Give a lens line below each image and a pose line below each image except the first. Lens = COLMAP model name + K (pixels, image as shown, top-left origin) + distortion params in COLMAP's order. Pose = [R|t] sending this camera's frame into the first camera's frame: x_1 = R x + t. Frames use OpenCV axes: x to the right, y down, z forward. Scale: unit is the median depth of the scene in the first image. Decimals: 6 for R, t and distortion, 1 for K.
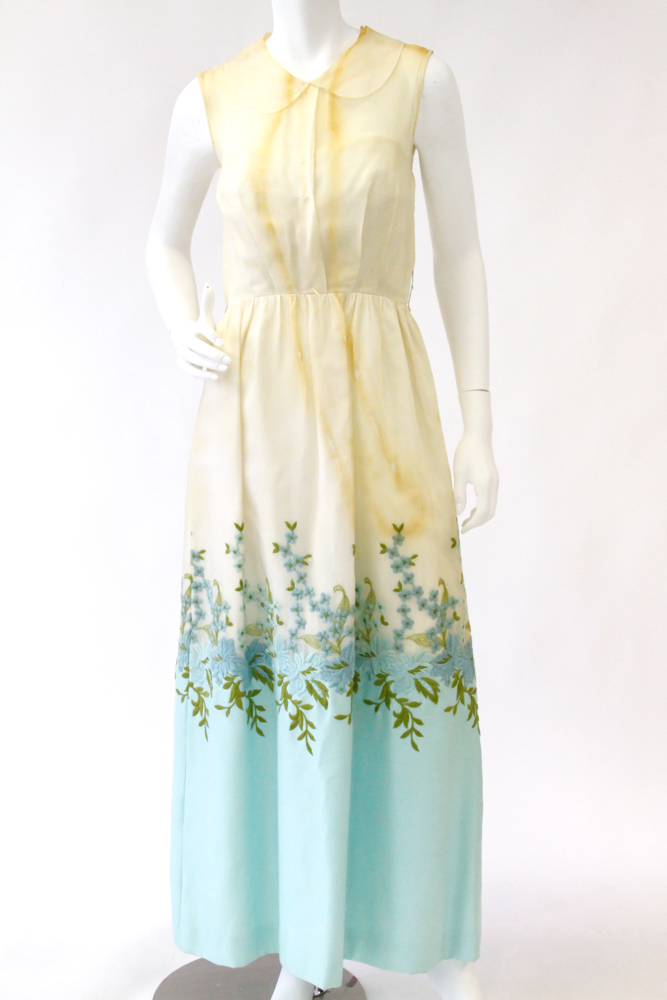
lens RADIAL K [[1762.0, 0, 334.0], [0, 1762.0, 498.8], [0, 0, 1]] dist [-0.002369, 0.000000]
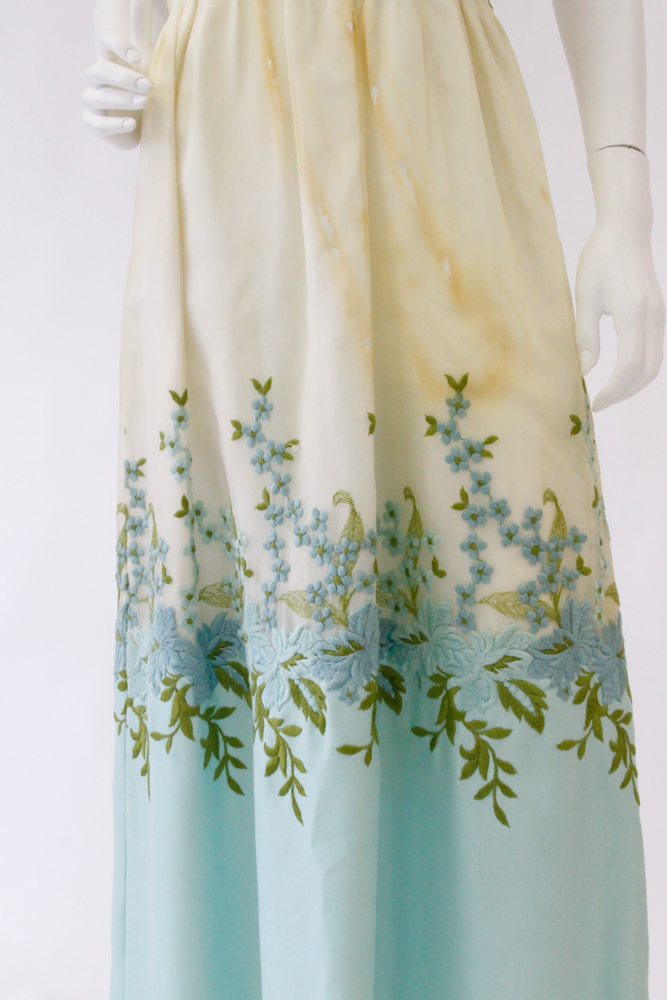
lens RADIAL K [[1580.1, 0, 330.7], [0, 1580.1, 502.9], [0, 0, 1]] dist [-0.066326, 0.000000]
pose [[0.973966, -0.010067, -0.226469, 0.103047], [-0.019453, 0.991617, -0.127741, 0.109605], [0.225857, 0.128821, 0.965605, 0.531726]]
